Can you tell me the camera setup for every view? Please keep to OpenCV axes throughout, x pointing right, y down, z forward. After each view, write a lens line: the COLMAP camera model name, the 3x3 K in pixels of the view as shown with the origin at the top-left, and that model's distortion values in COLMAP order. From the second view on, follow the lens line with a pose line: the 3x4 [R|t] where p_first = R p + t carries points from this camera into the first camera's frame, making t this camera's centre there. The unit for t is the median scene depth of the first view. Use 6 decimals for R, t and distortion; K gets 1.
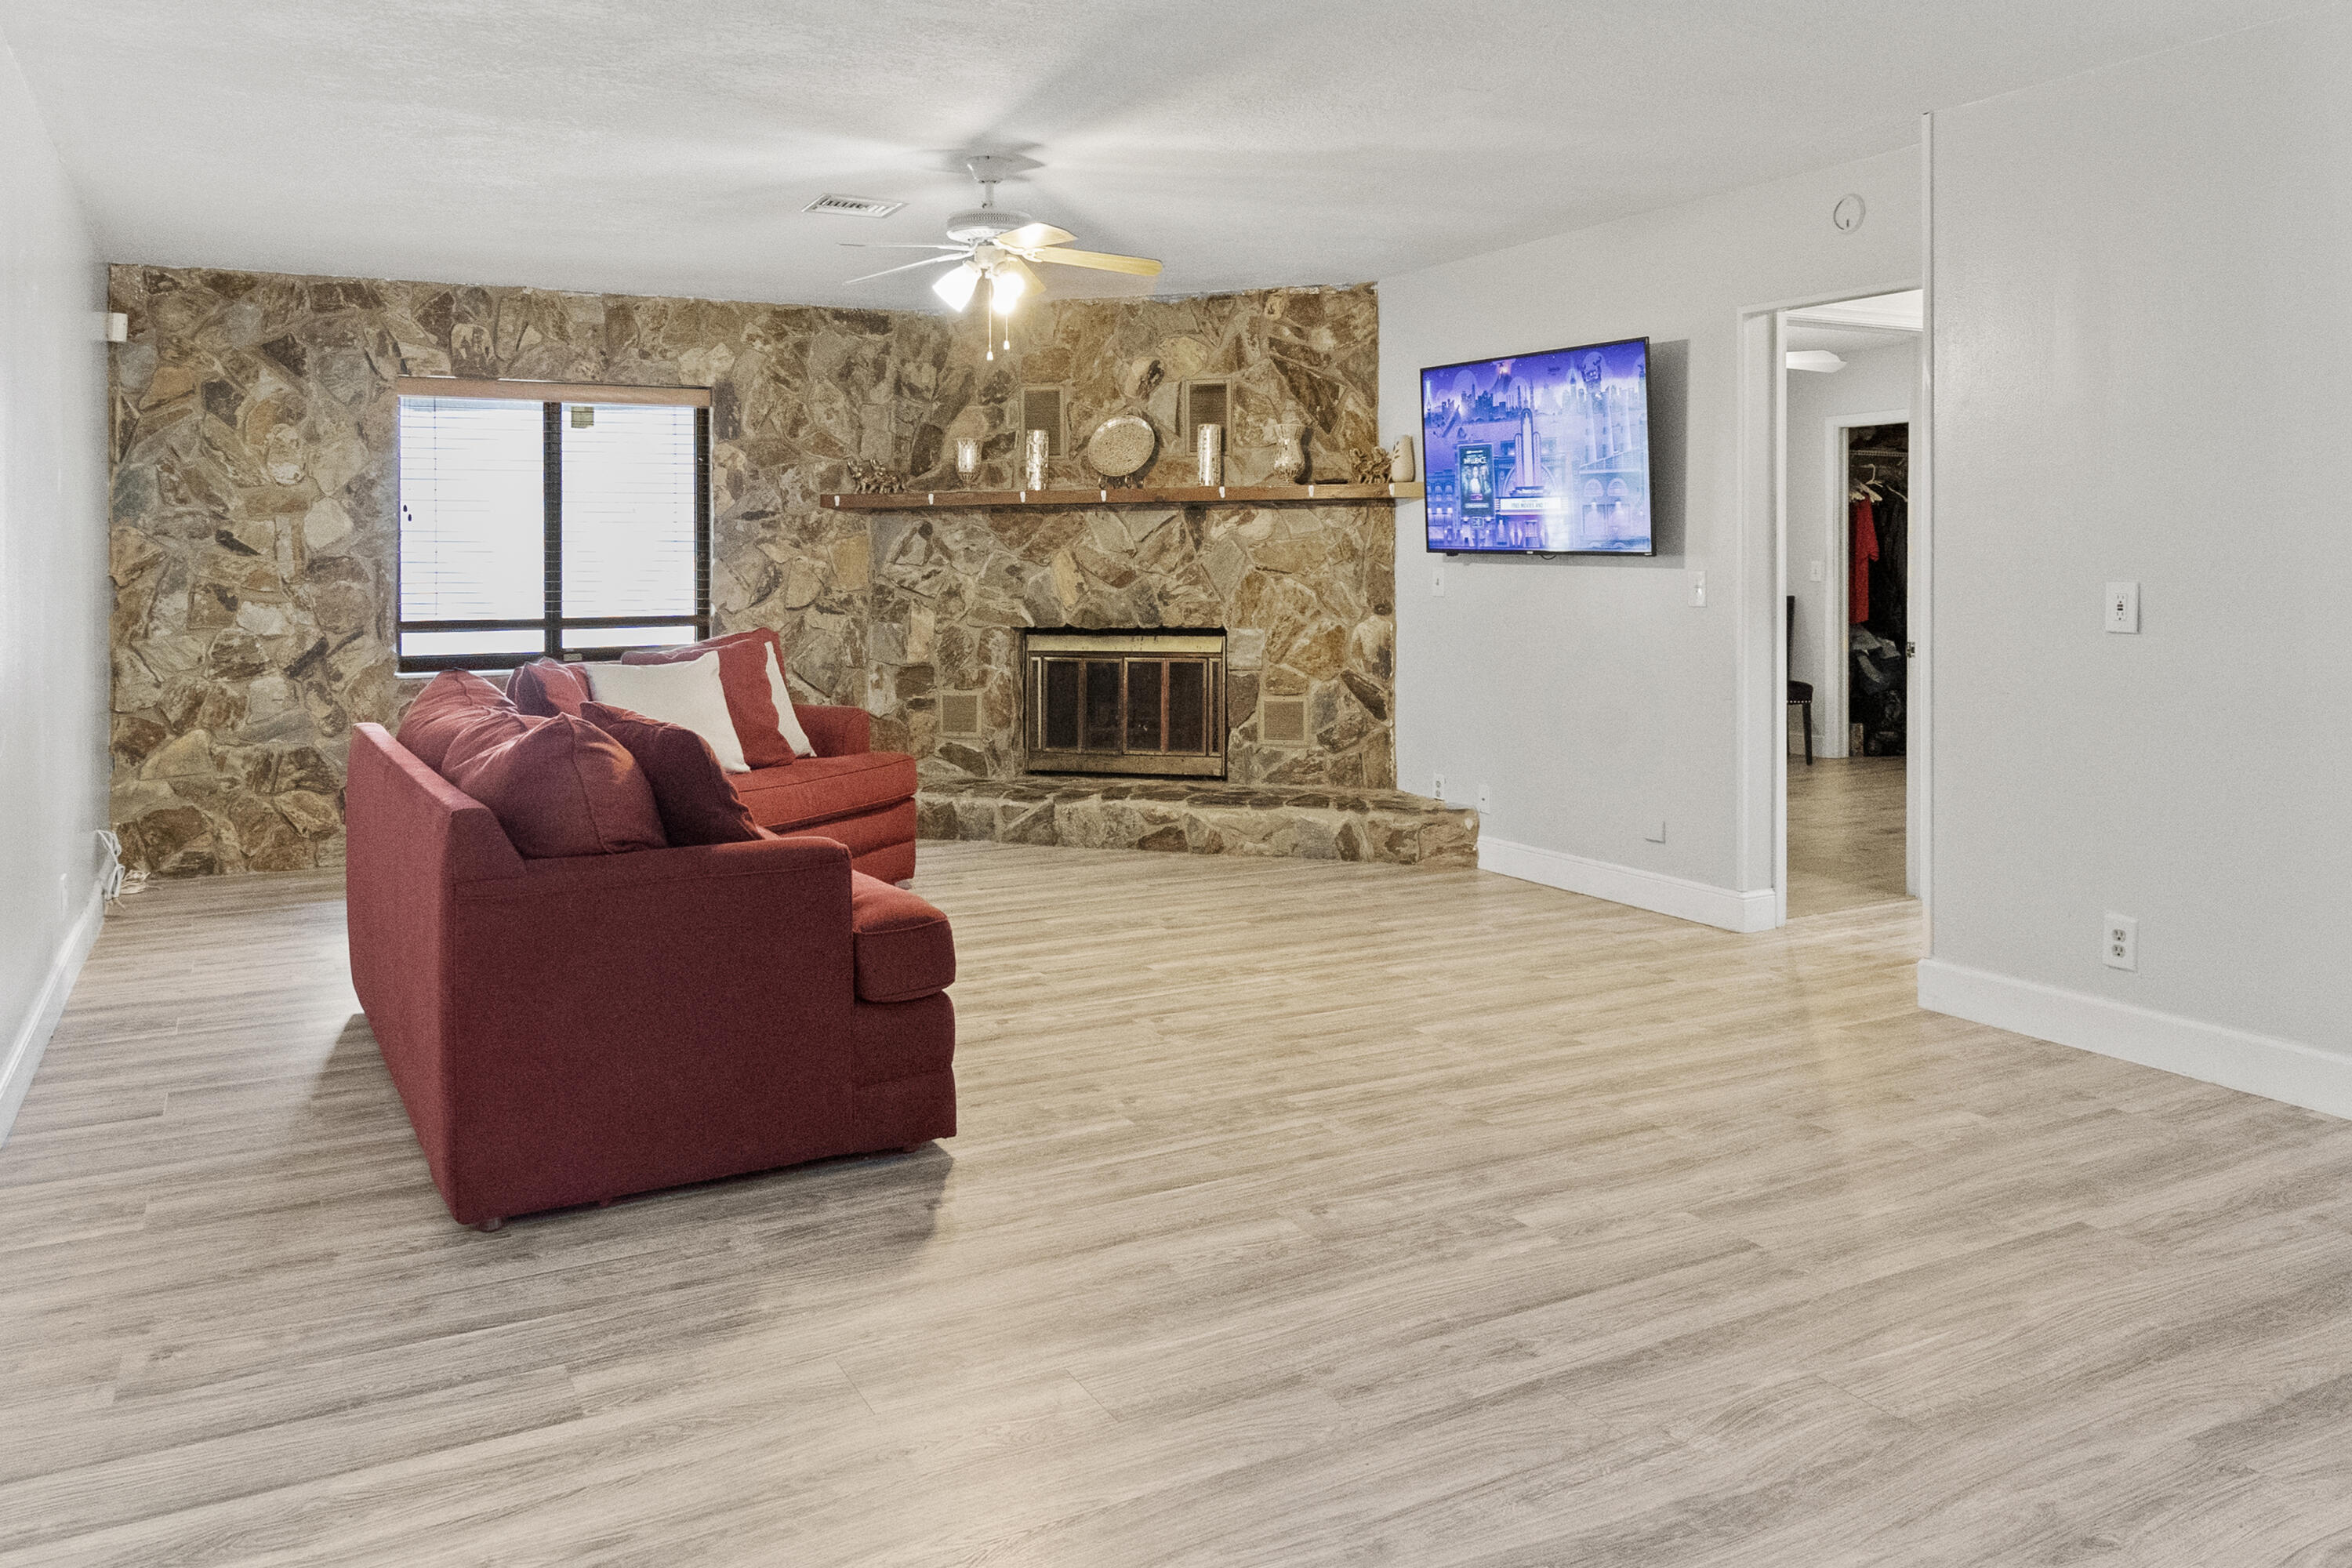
lens RADIAL K [[1721.8, 0, 1173.4], [0, 1721.8, 535.7], [0, 0, 1]] dist [0.000904, -0.000320]
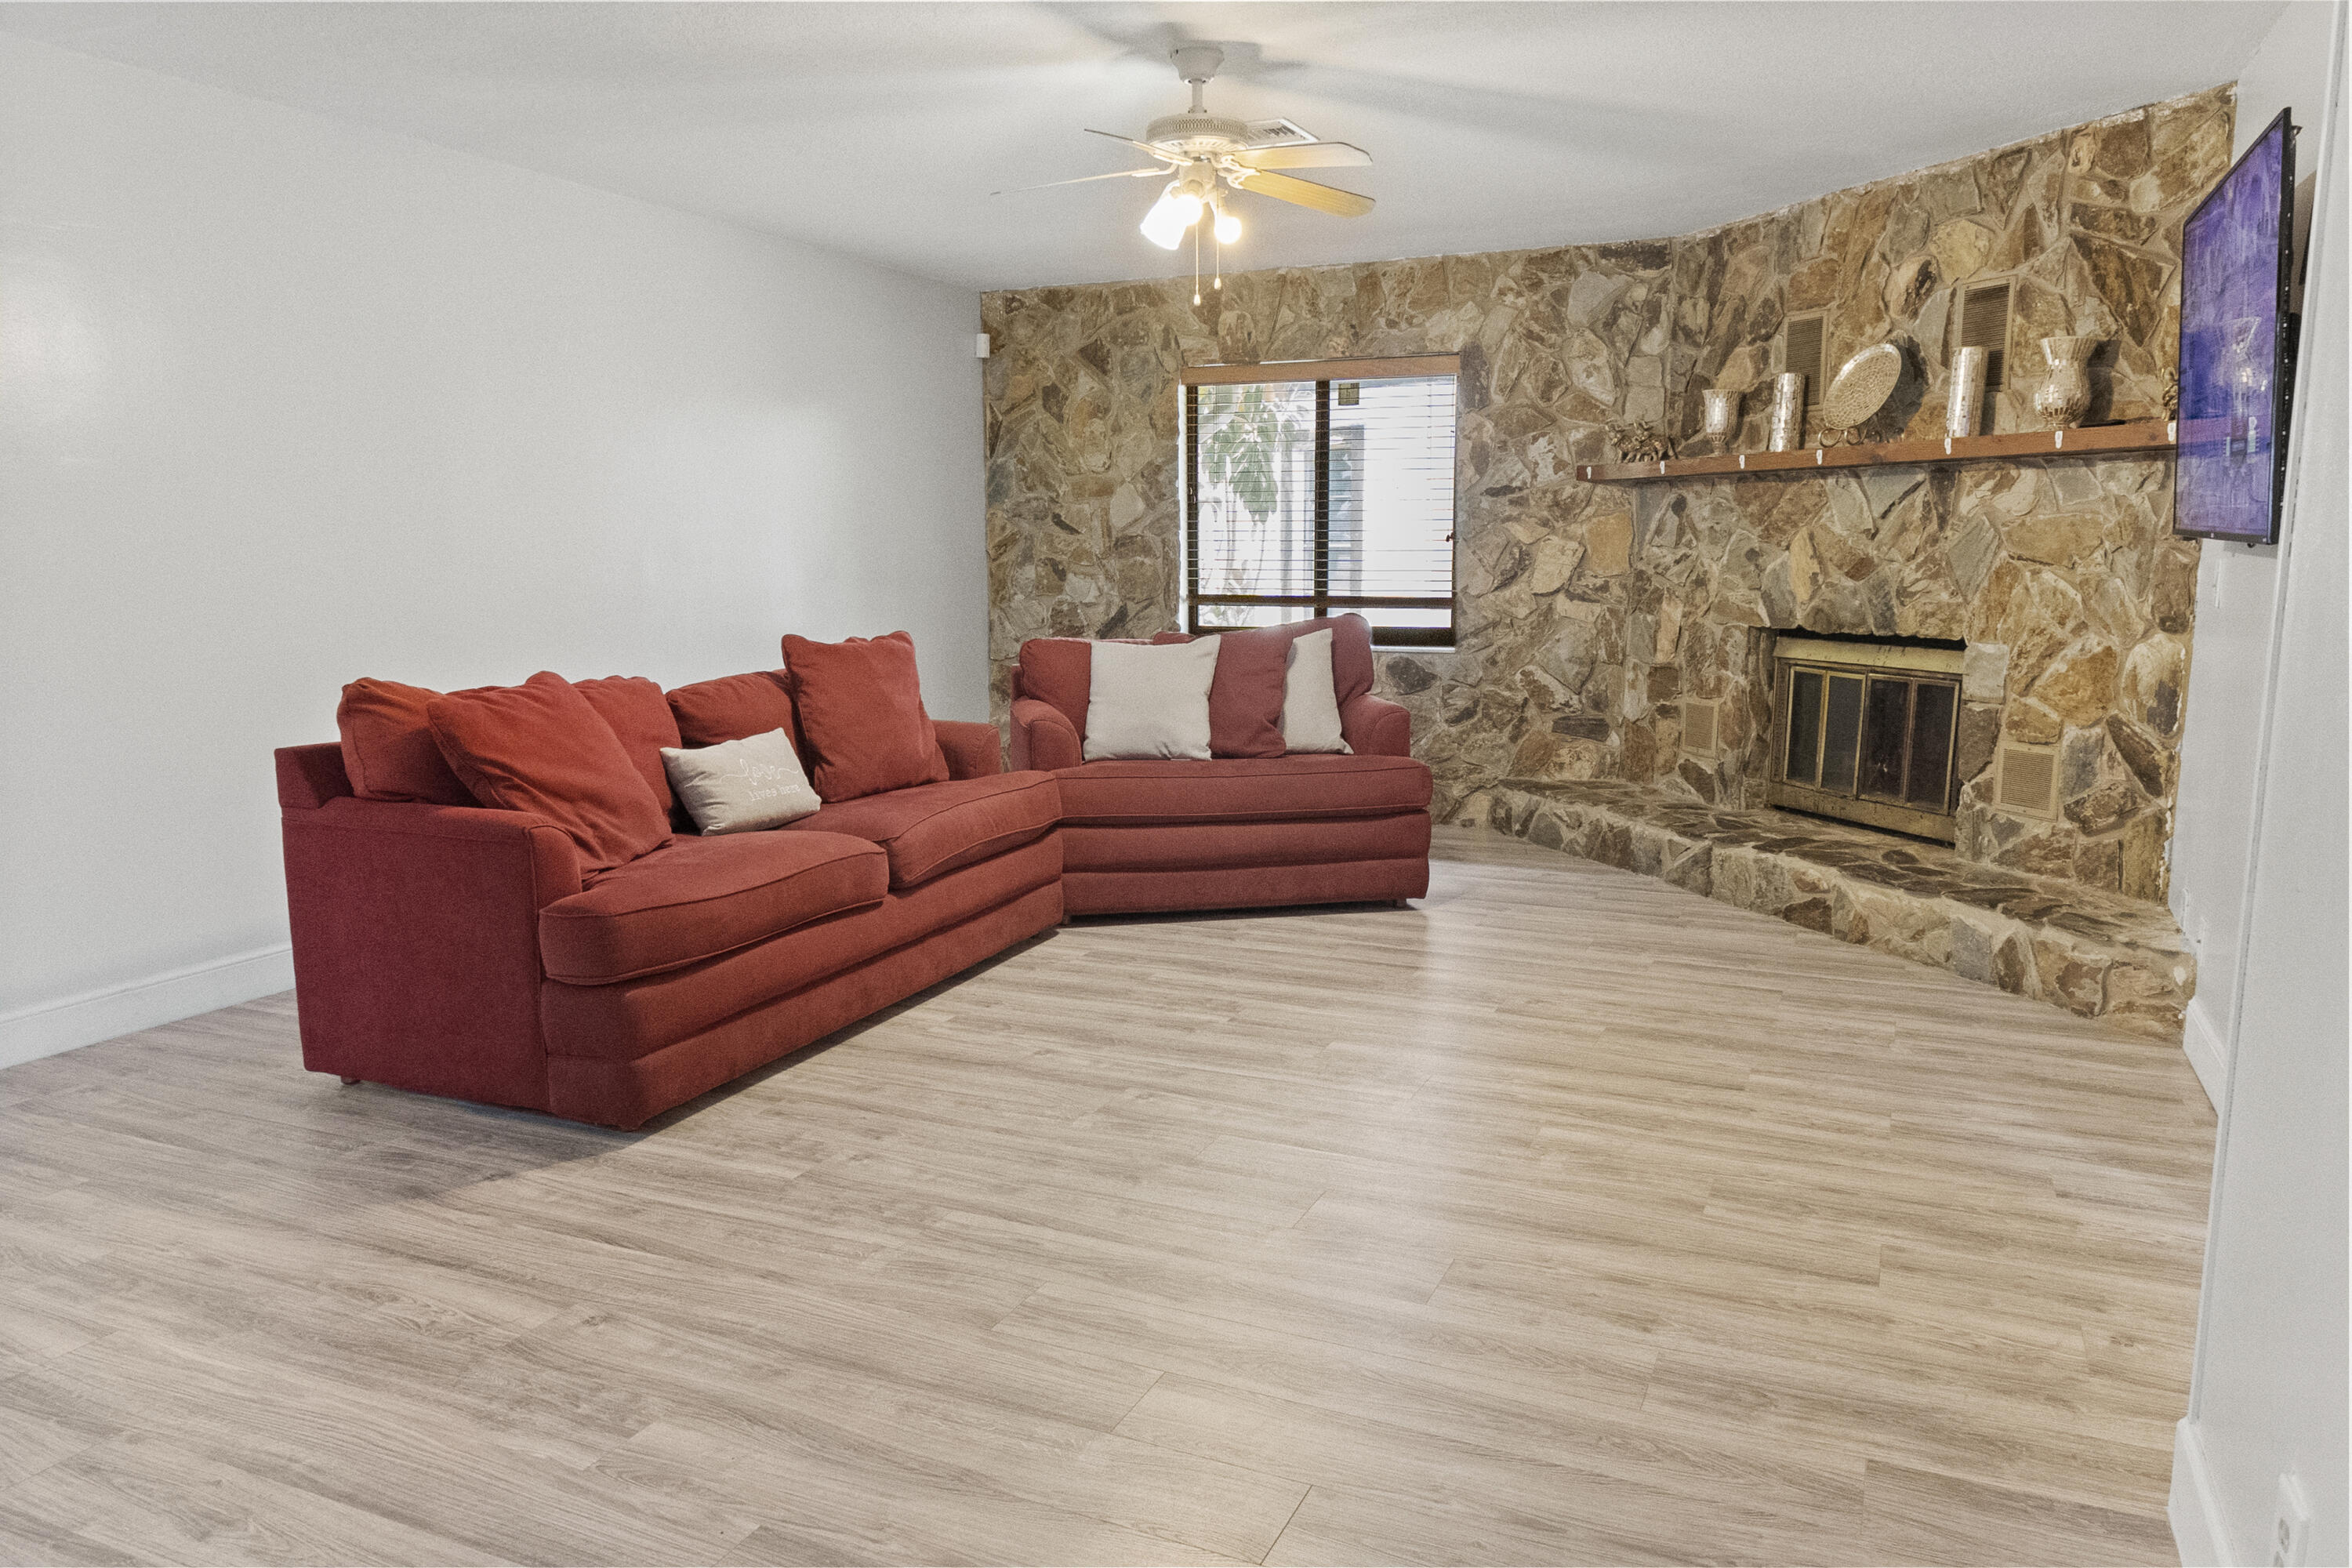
lens RADIAL K [[1647.4, 0, 1176.0], [0, 1647.4, 784.0], [0, 0, 1]] dist [0.002122, 0.001614]
pose [[0.603391, 0.122529, -0.787976, 0.377349], [0.007608, 0.987196, 0.159332, 0.001142], [0.797409, -0.102134, 0.594733, 0.331435]]
